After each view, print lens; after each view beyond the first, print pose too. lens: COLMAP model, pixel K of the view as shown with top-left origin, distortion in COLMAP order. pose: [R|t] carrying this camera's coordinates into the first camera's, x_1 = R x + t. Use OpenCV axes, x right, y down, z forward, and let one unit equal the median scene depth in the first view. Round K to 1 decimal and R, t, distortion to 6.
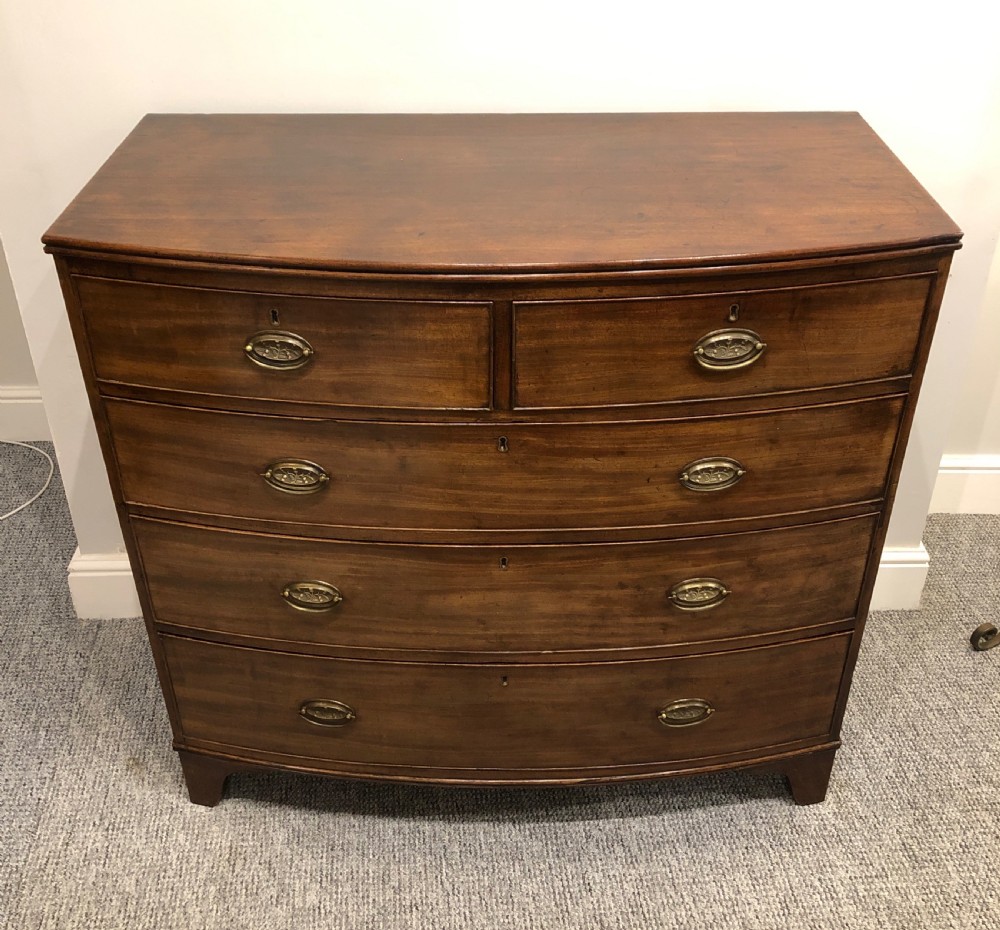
lens RADIAL K [[1090.9, 0, 510.8], [0, 1090.9, 443.2], [0, 0, 1]] dist [0.030584, 0.000000]
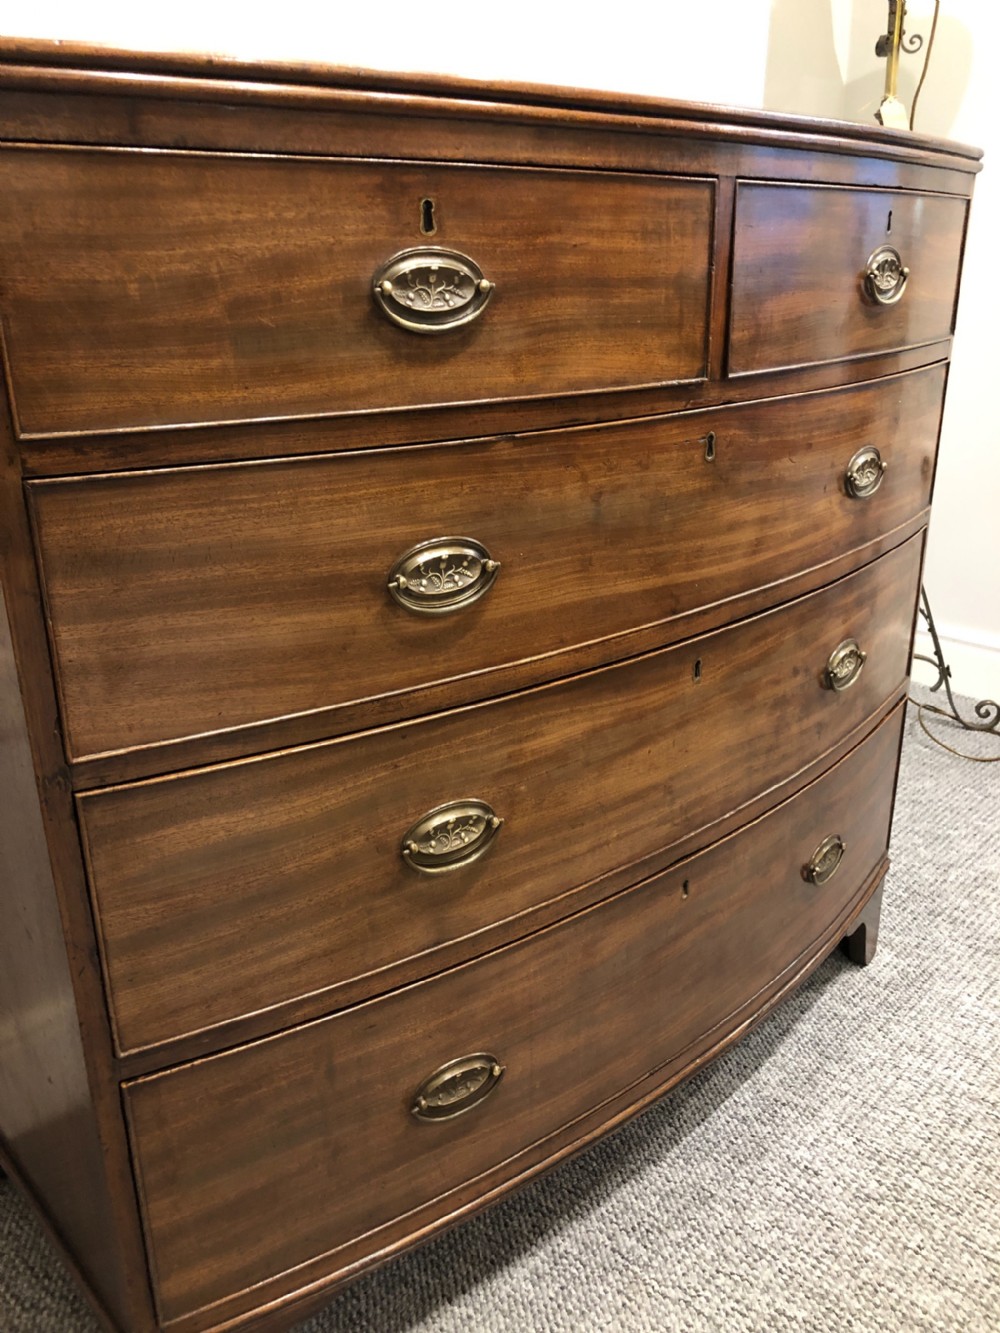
lens RADIAL K [[1079.1, 0, 501.1], [0, 1079.1, 664.8], [0, 0, 1]] dist [0.006521, 0.027831]
pose [[0.750738, -0.237198, 0.616546, -0.460458], [0.374933, 0.921418, -0.102048, 0.121869], [-0.543891, 0.307775, 0.780677, 0.530150]]
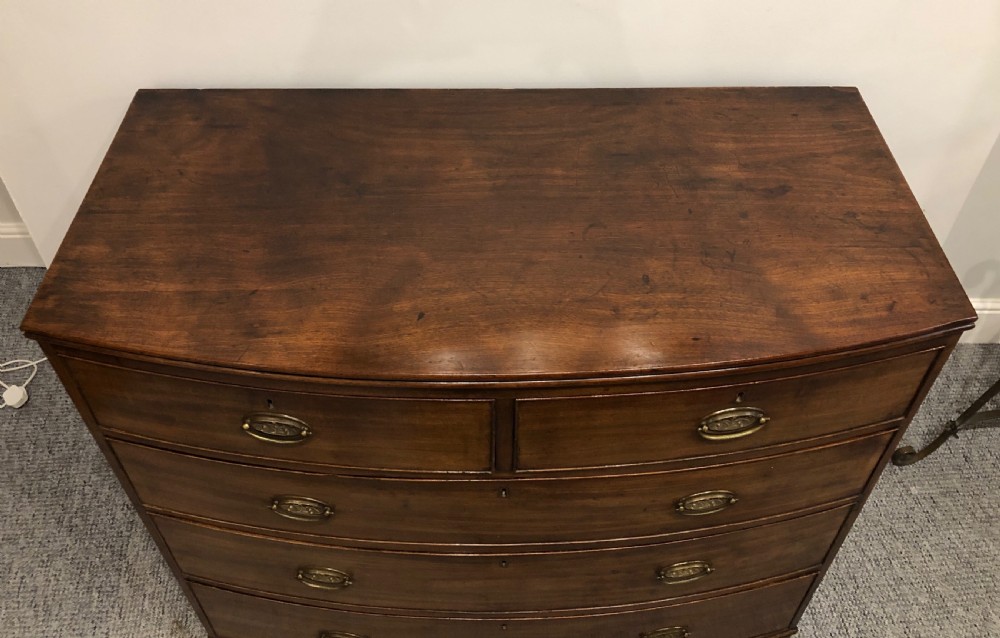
lens RADIAL K [[861.3, 0, 516.2], [0, 861.3, 244.2], [0, 0, 1]] dist [0.031281, -0.031888]
pose [[0.999780, -0.001480, 0.020939, -0.011018], [-0.002291, 0.983861, 0.178922, -0.323945], [-0.020866, -0.178931, 0.983640, 0.217351]]
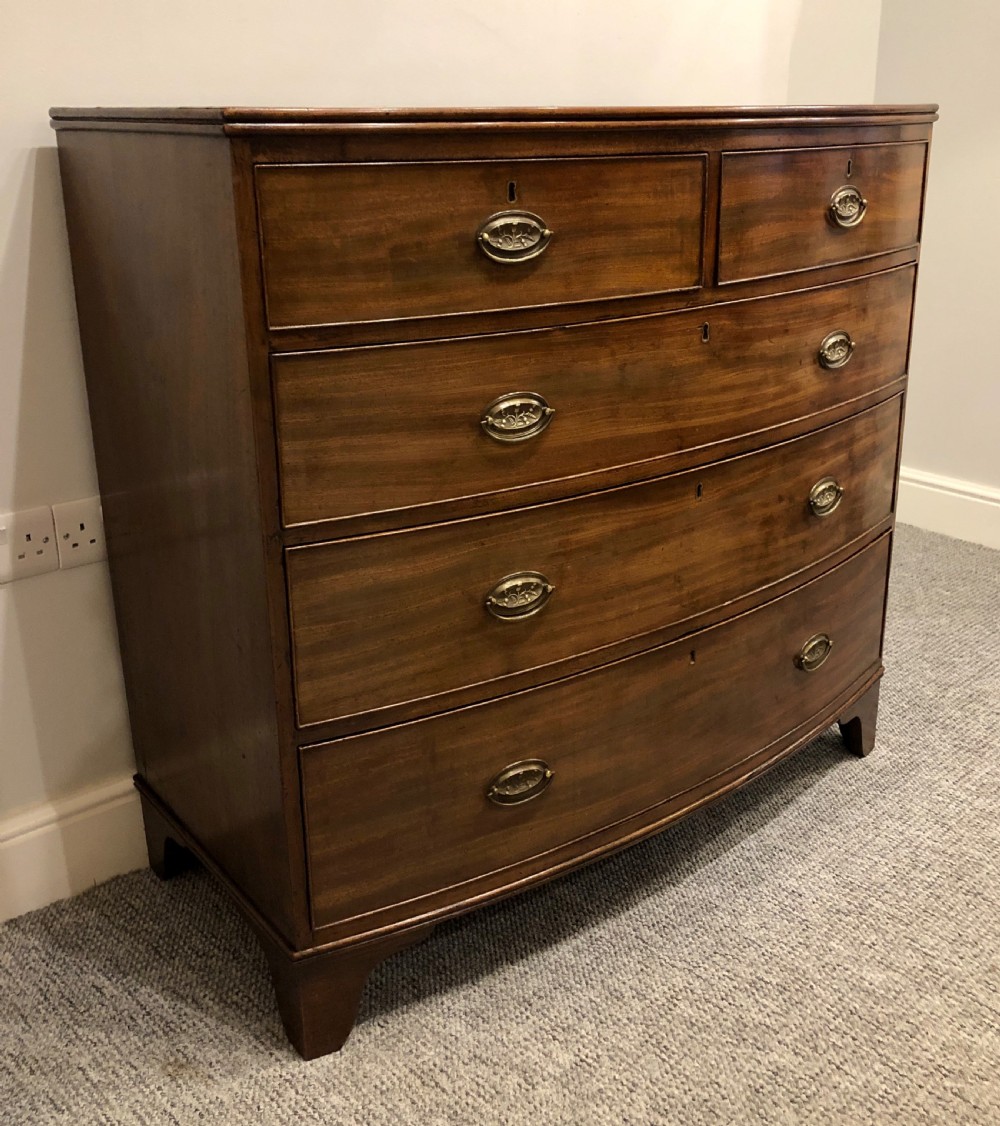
lens RADIAL K [[1137.1, 0, 521.5], [0, 1137.1, 489.3], [0, 0, 1]] dist [0.035023, 0.000000]
pose [[0.785079, -0.197760, 0.586977, -0.632031], [0.351021, 0.922843, -0.158571, 0.194108], [-0.510329, 0.330533, 0.793922, 0.311749]]
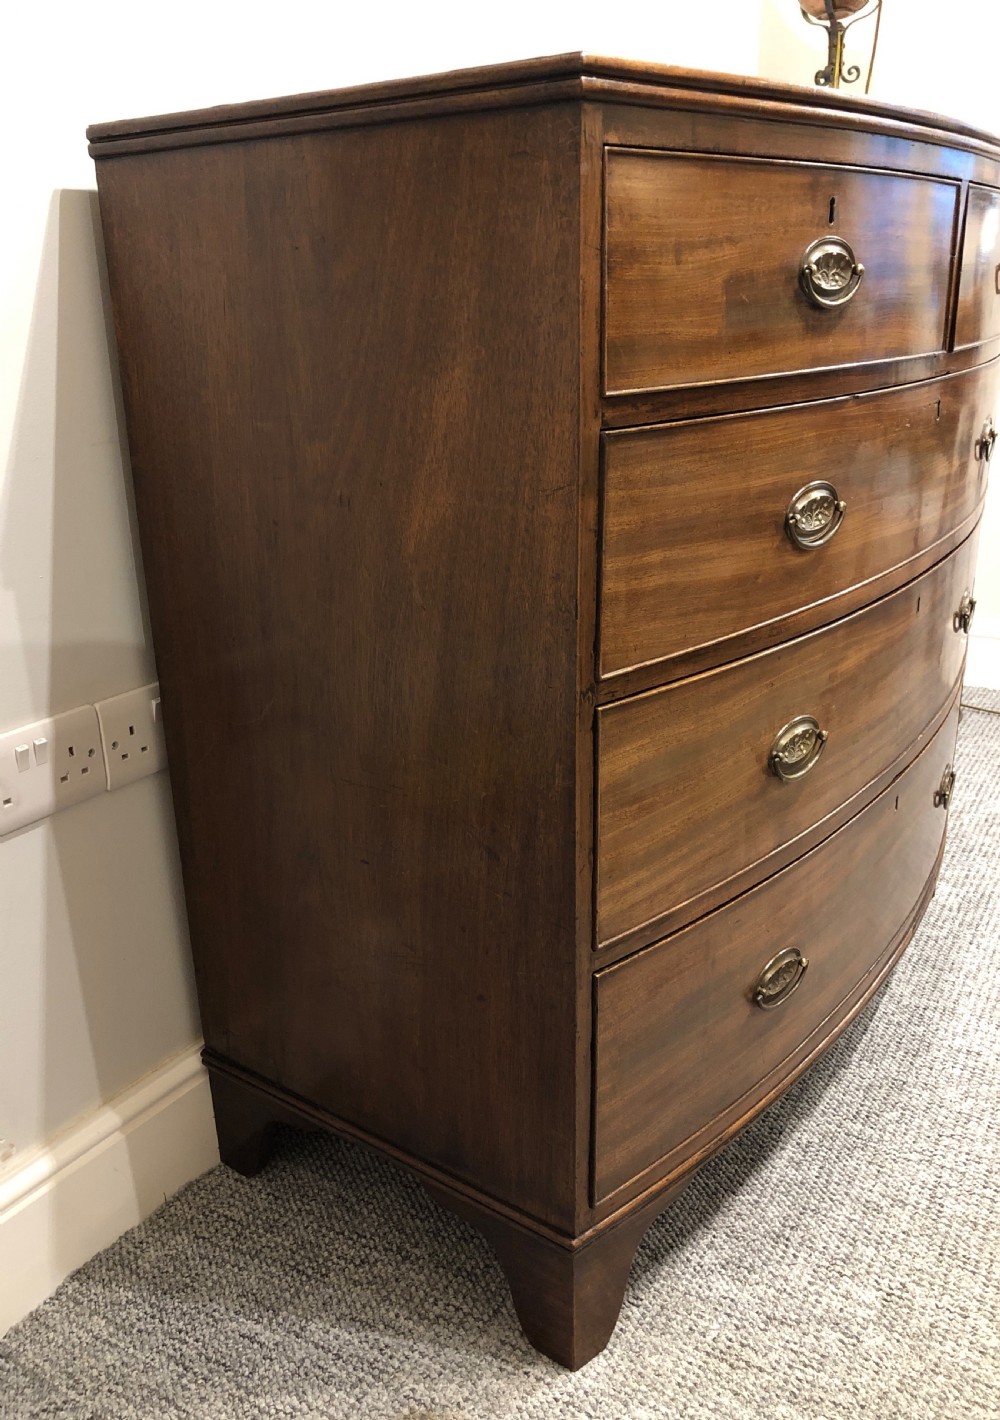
lens RADIAL K [[1149.8, 0, 470.8], [0, 1149.8, 711.9], [0, 0, 1]] dist [0.041379, -0.031265]
pose [[0.599630, -0.288397, 0.746506, -0.765346], [0.467014, 0.883605, -0.033766, 0.055070], [-0.649879, 0.368876, 0.664521, 0.655564]]
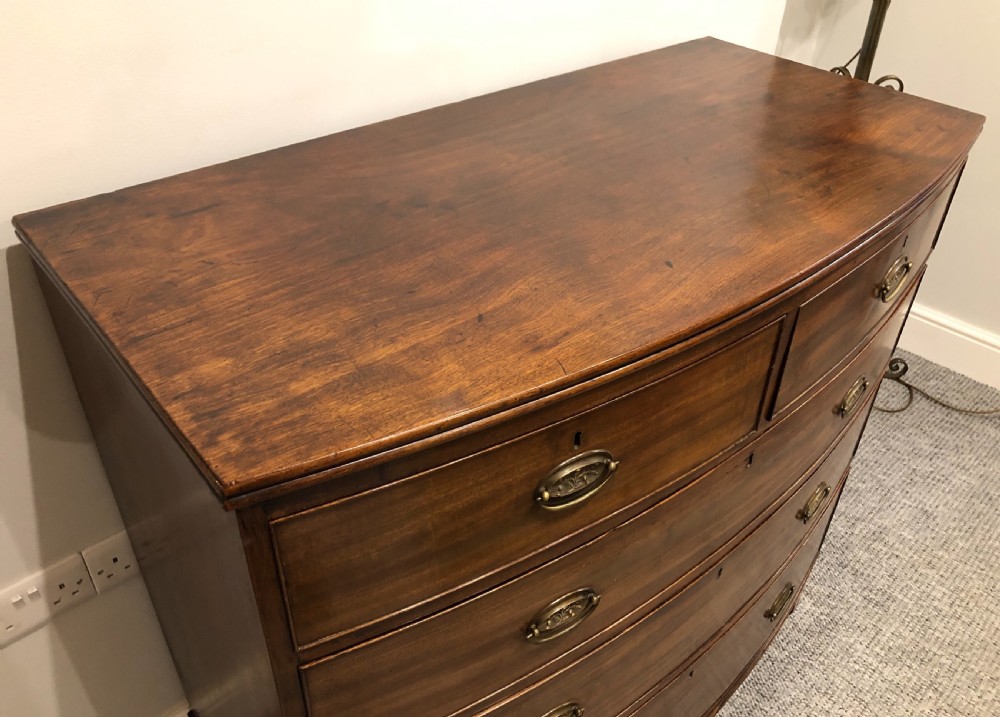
lens RADIAL K [[808.4, 0, 498.0], [0, 808.4, 339.2], [0, 0, 1]] dist [0.032229, -0.017422]
pose [[0.767449, -0.357613, 0.532105, -0.419288], [0.336355, 0.931167, 0.140690, -0.219590], [-0.545791, 0.071003, 0.834908, 0.484884]]
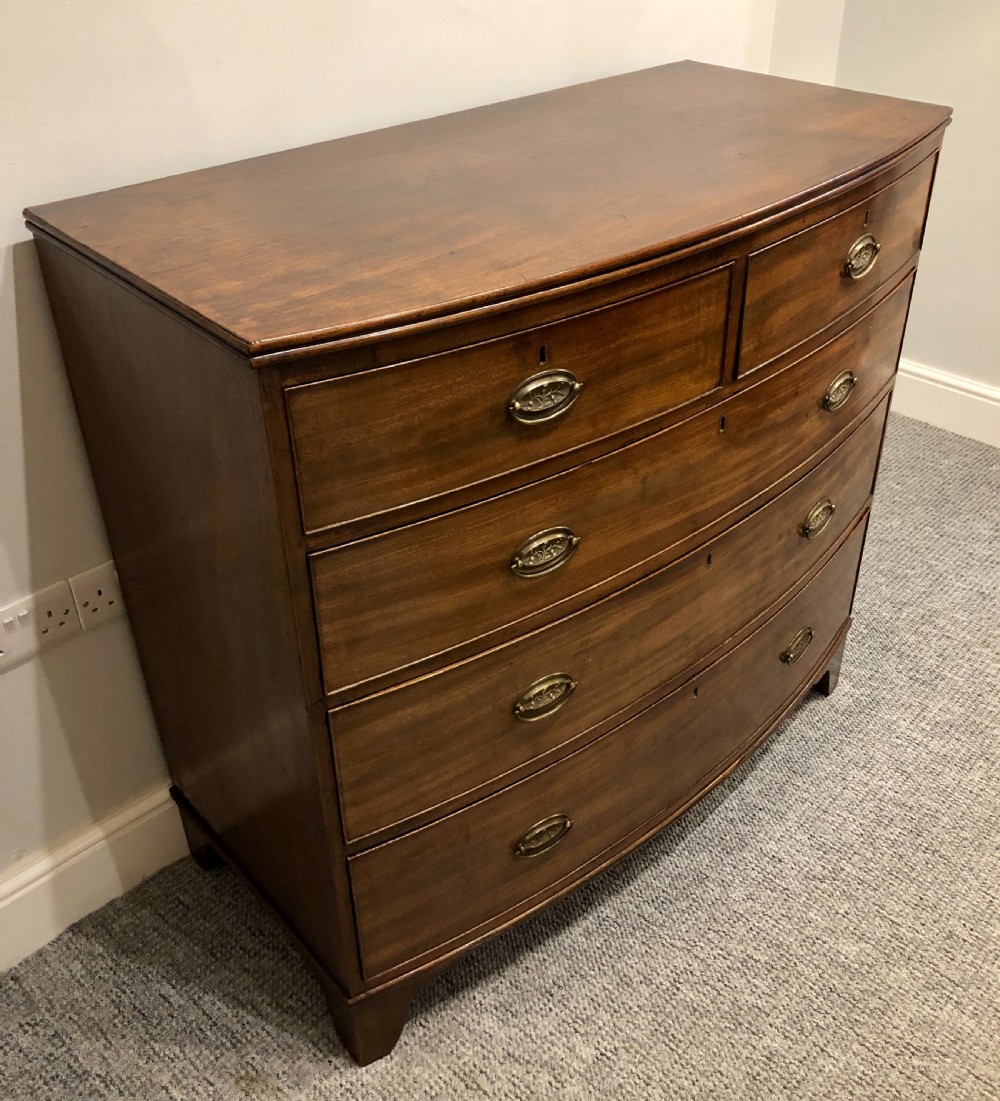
lens RADIAL K [[1075.5, 0, 501.2], [0, 1075.5, 483.9], [0, 0, 1]] dist [0.032446, 0.000000]
pose [[0.751028, -0.360907, 0.552904, -0.583717], [0.380951, 0.920808, 0.083598, -0.086961], [-0.539290, 0.147845, 0.829040, 0.310389]]
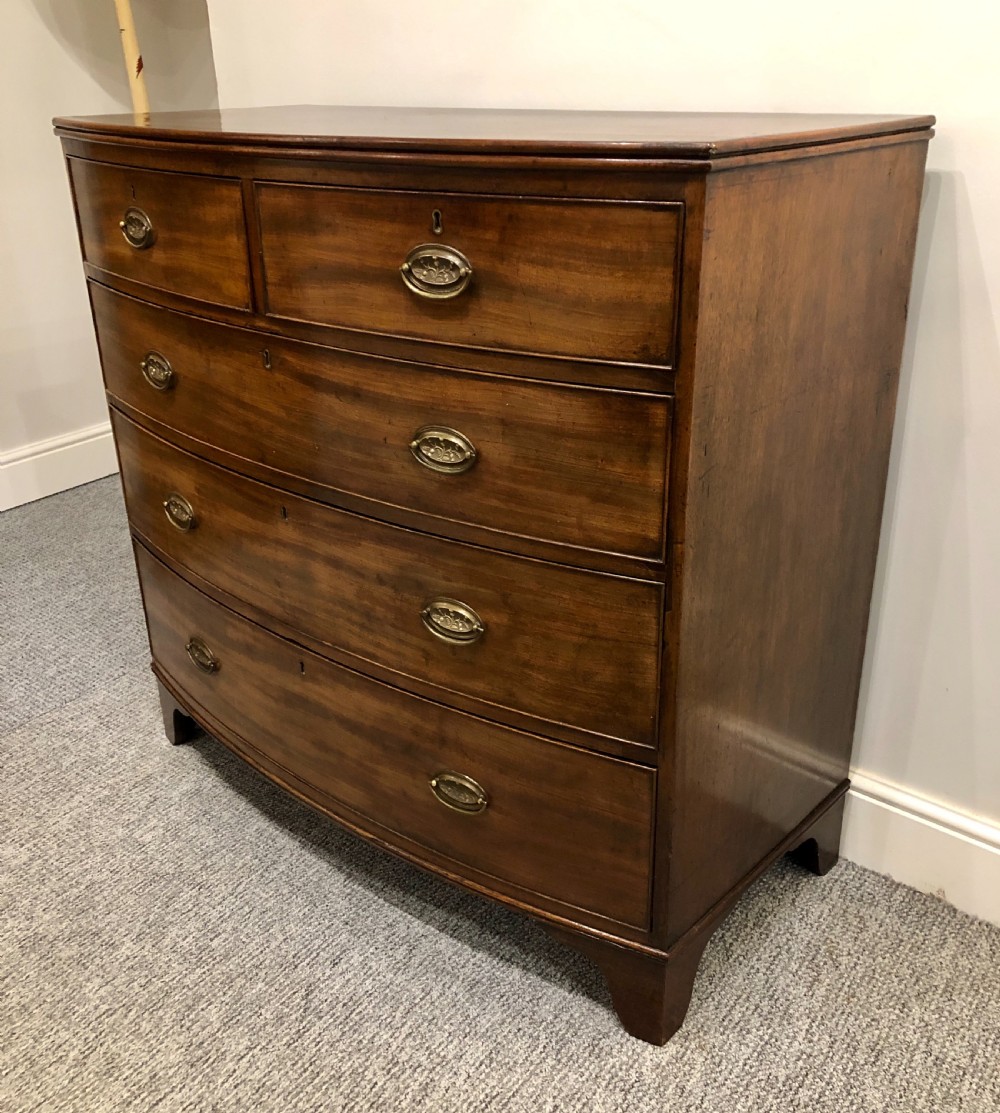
lens RADIAL K [[1124.0, 0, 514.6], [0, 1124.0, 578.5], [0, 0, 1]] dist [0.035023, 0.000000]
pose [[0.748719, 0.270381, -0.605239, 0.691268], [-0.355463, 0.934425, -0.022291, 0.107721], [0.559524, 0.231829, 0.795731, 0.341383]]
